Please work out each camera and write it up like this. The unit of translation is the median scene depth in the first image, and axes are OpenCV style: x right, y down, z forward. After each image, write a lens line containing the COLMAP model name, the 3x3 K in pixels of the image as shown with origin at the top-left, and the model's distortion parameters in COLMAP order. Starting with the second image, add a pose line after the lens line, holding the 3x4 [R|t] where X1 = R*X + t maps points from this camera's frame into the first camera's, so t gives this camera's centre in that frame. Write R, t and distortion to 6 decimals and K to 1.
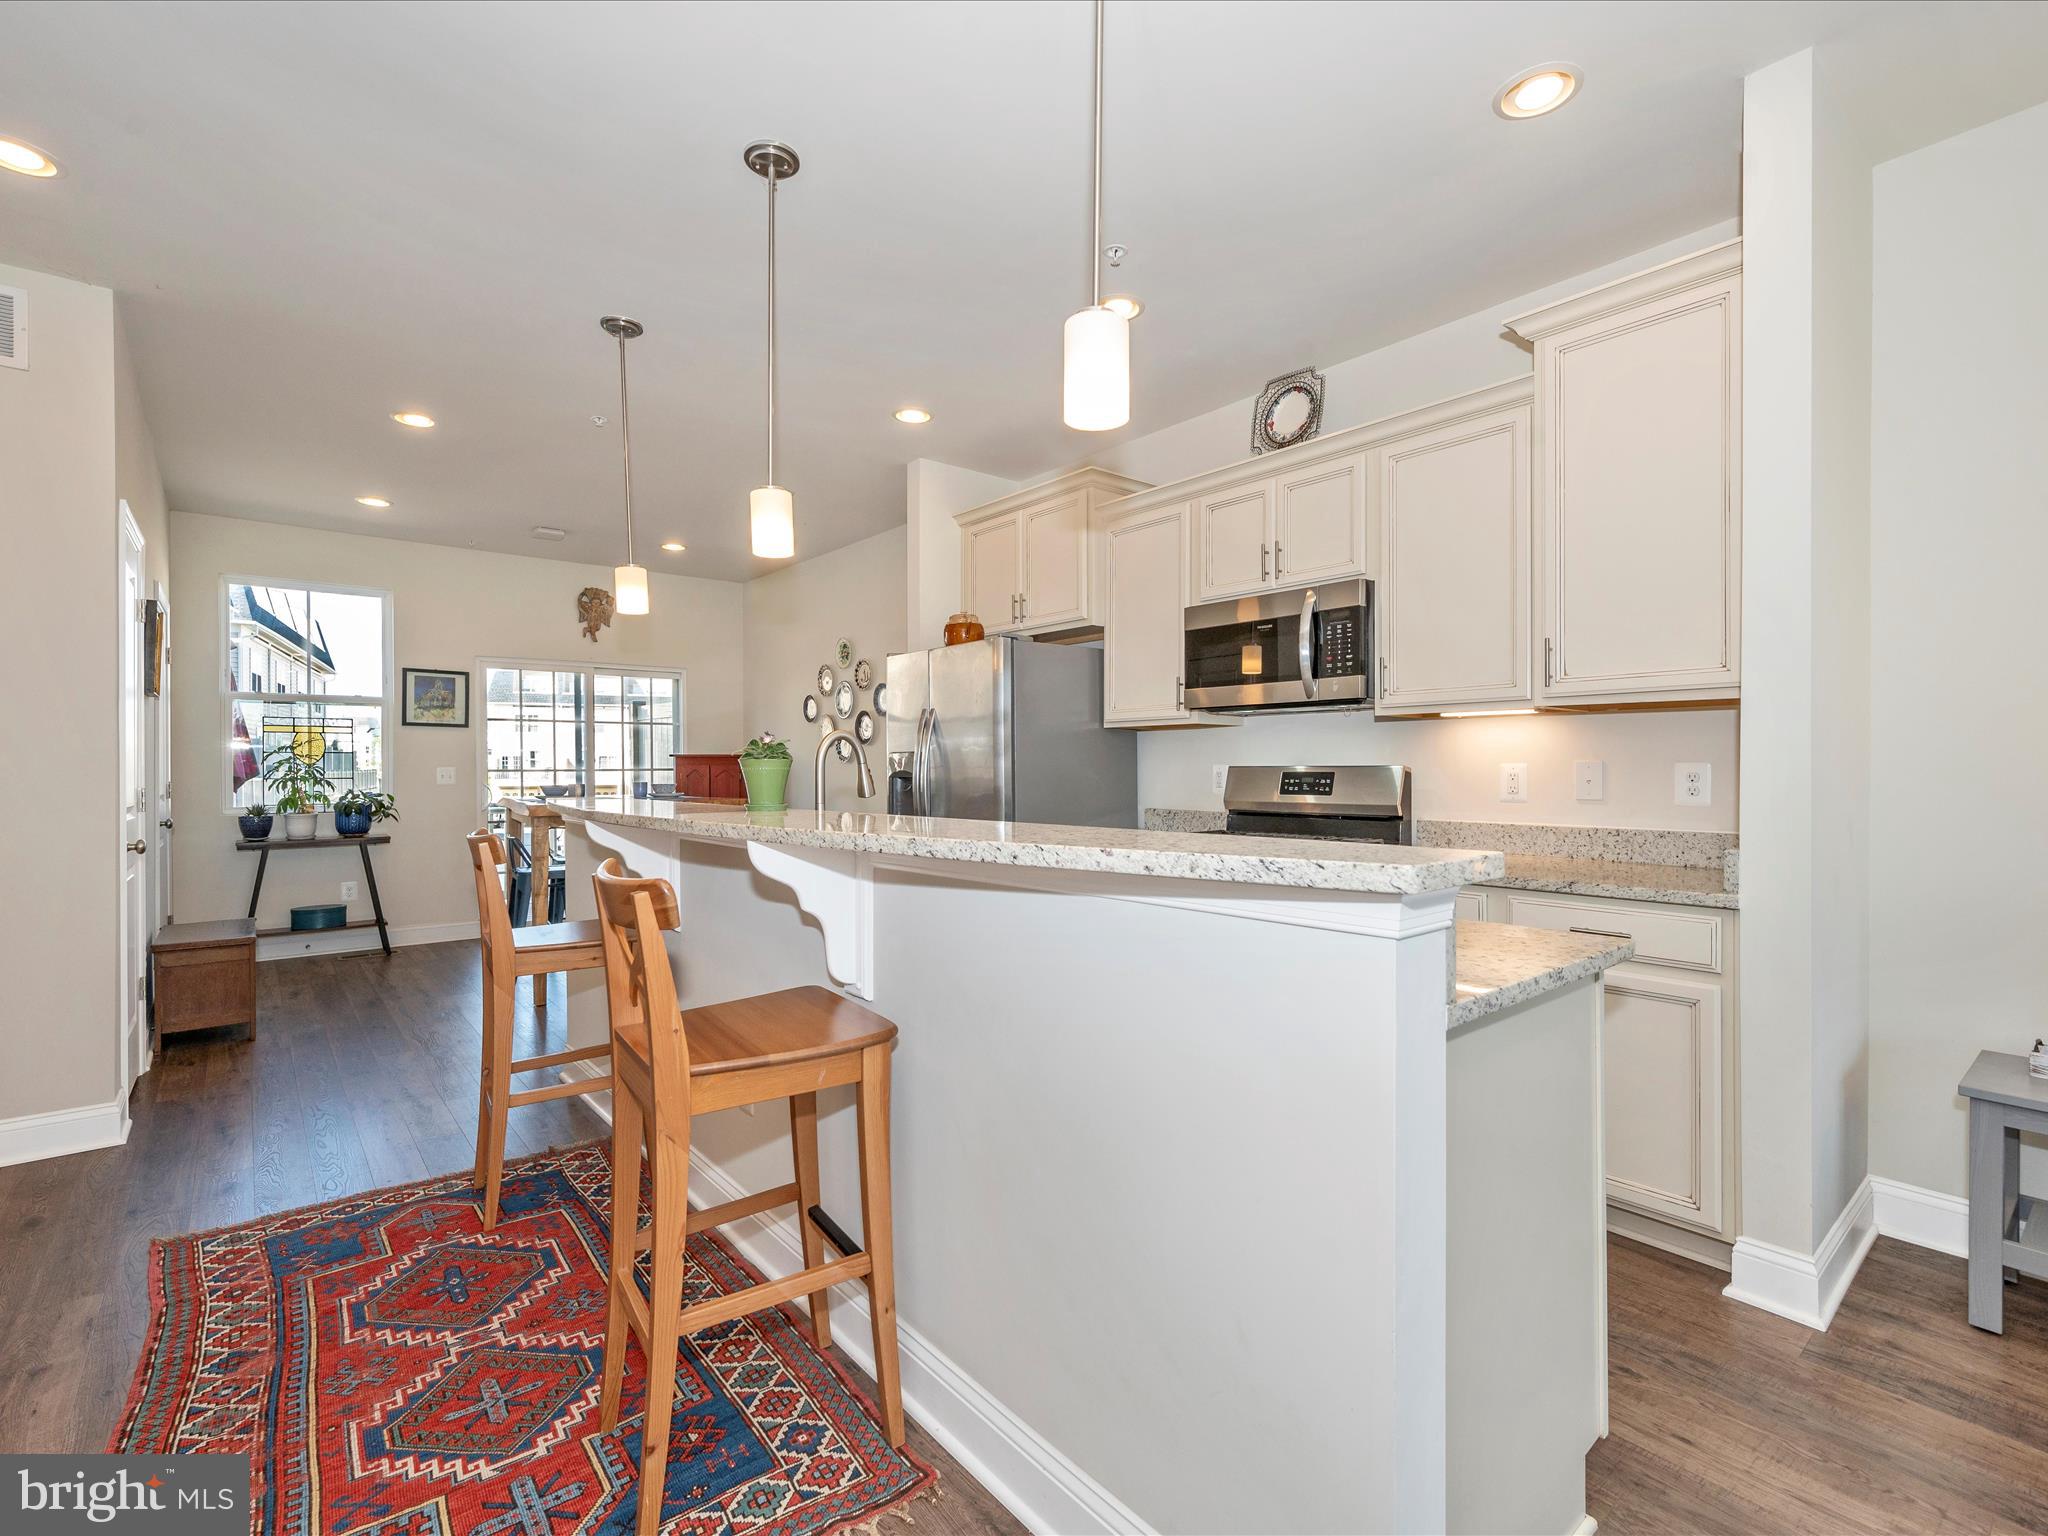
lens RADIAL K [[926.0, 0, 1026.1], [0, 926.0, 771.1], [0, 0, 1]] dist [0.000122, -0.000038]
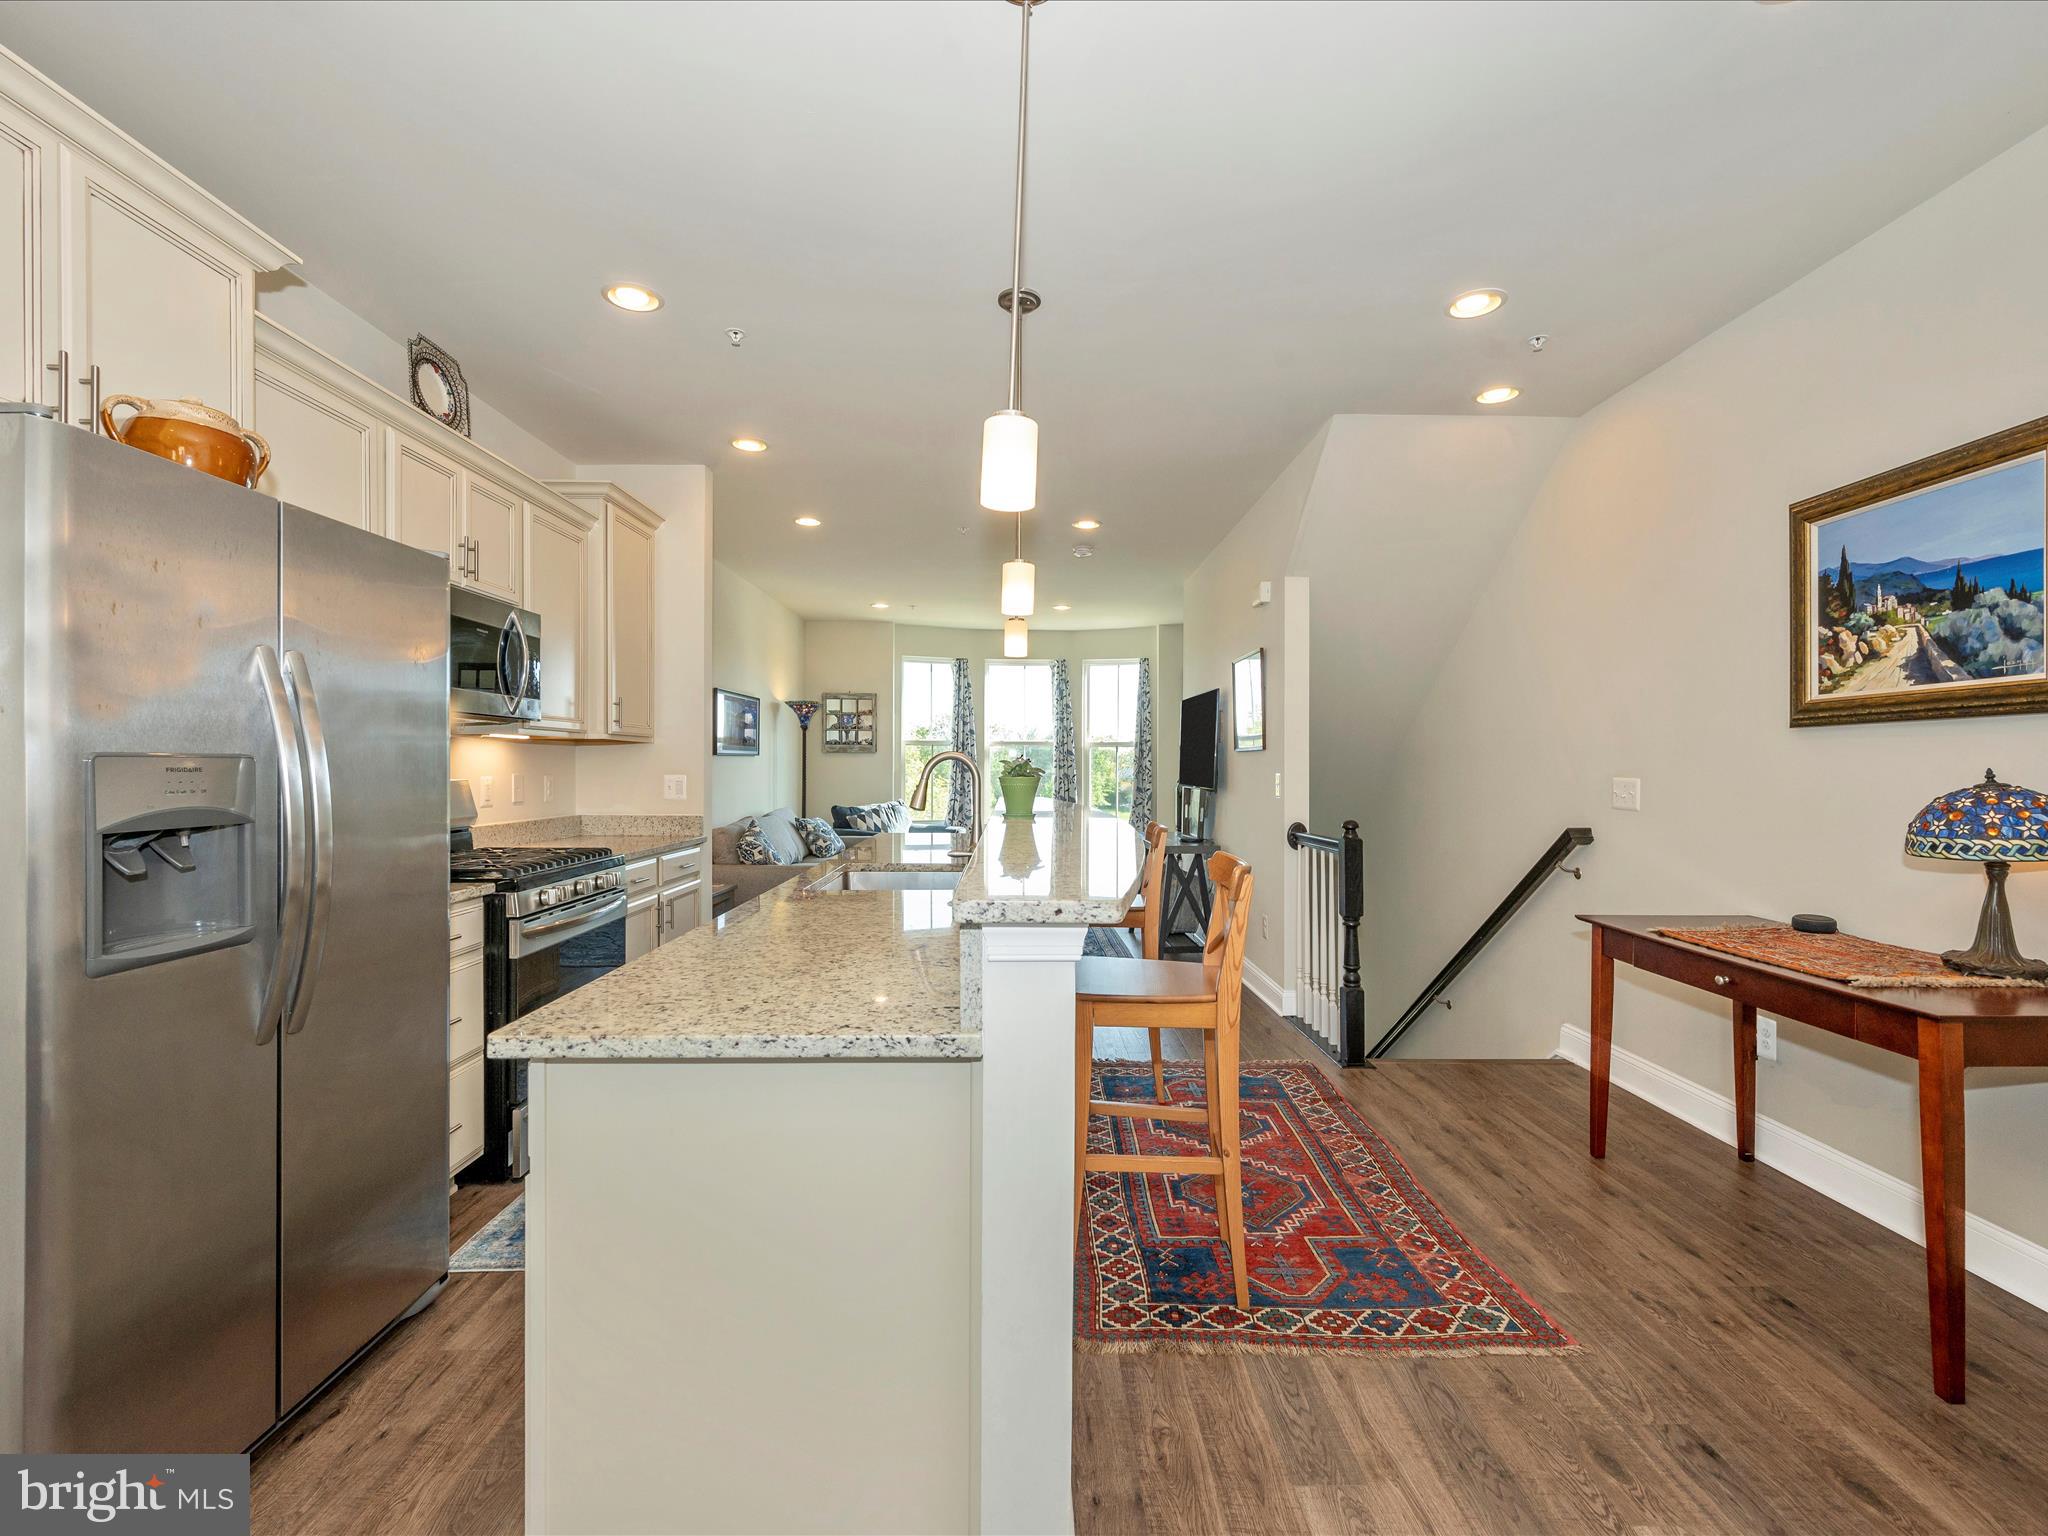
lens RADIAL K [[926.0, 0, 1026.1], [0, 926.0, 771.1], [0, 0, 1]] dist [0.000122, -0.000038]
pose [[-0.772995, -0.002572, 0.634406, -0.695766], [0.003477, 0.999960, 0.008290, -0.019124], [-0.634402, 0.008614, -0.772955, 1.266647]]
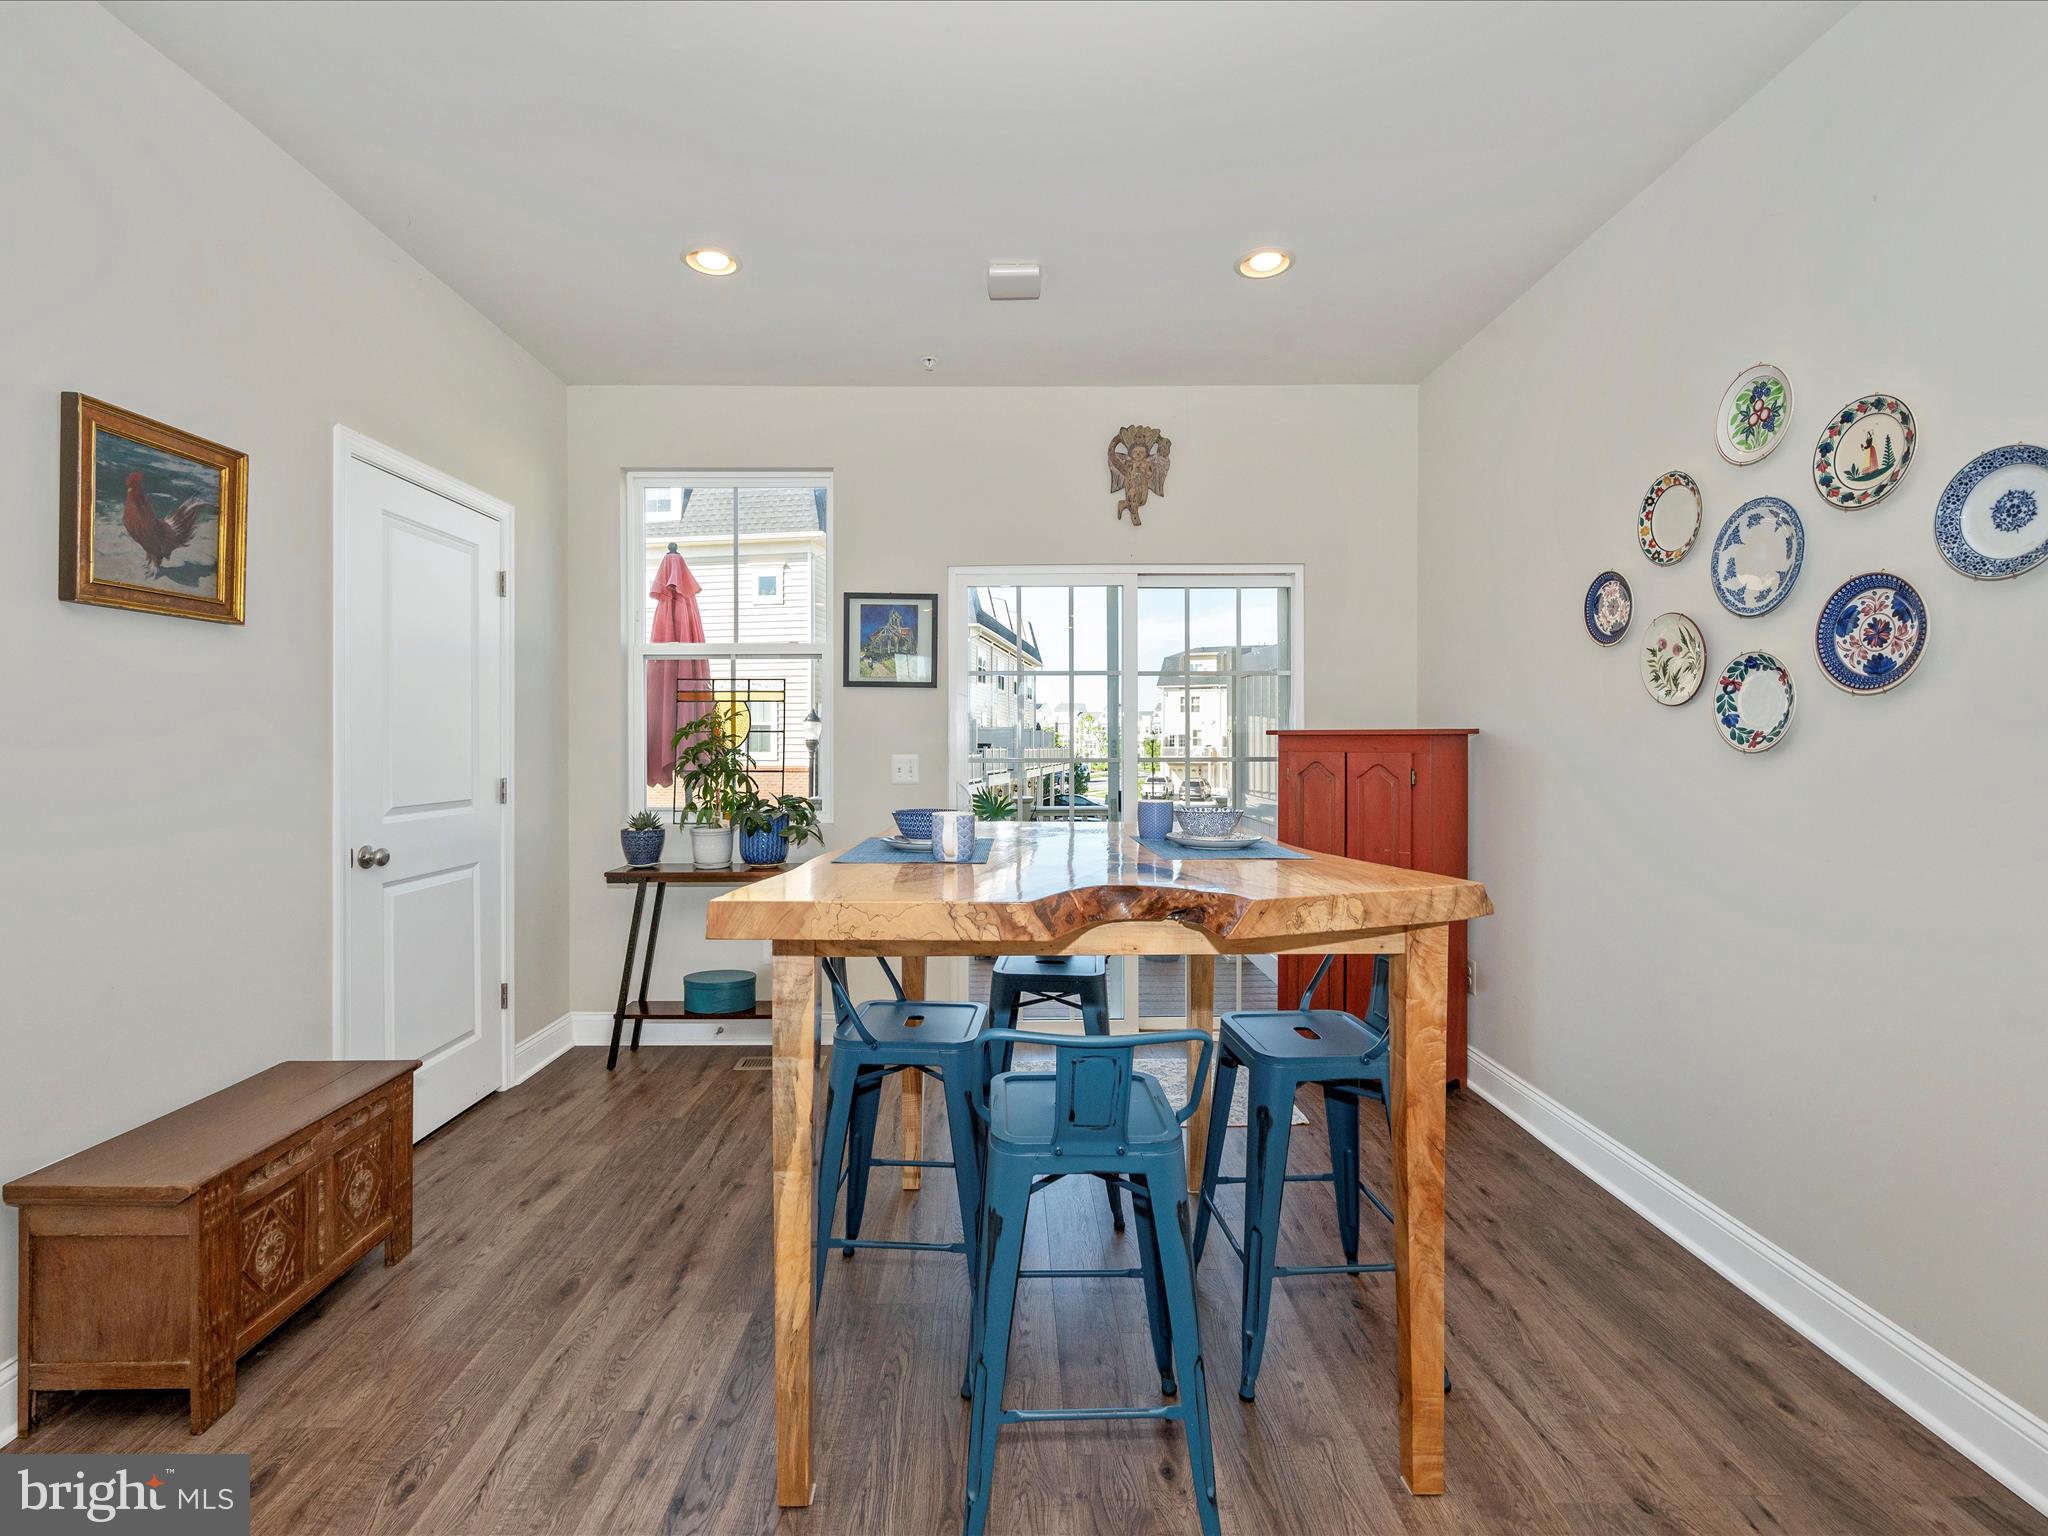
lens RADIAL K [[935.4, 0, 997.4], [0, 935.4, 737.2], [0, 0, 1]] dist [-0.010293, -0.000042]
pose [[0.761111, -0.003624, -0.648612, -0.337341], [-0.004627, 0.999929, -0.011016, -0.016304], [0.648605, 0.011386, 0.761040, 1.039828]]
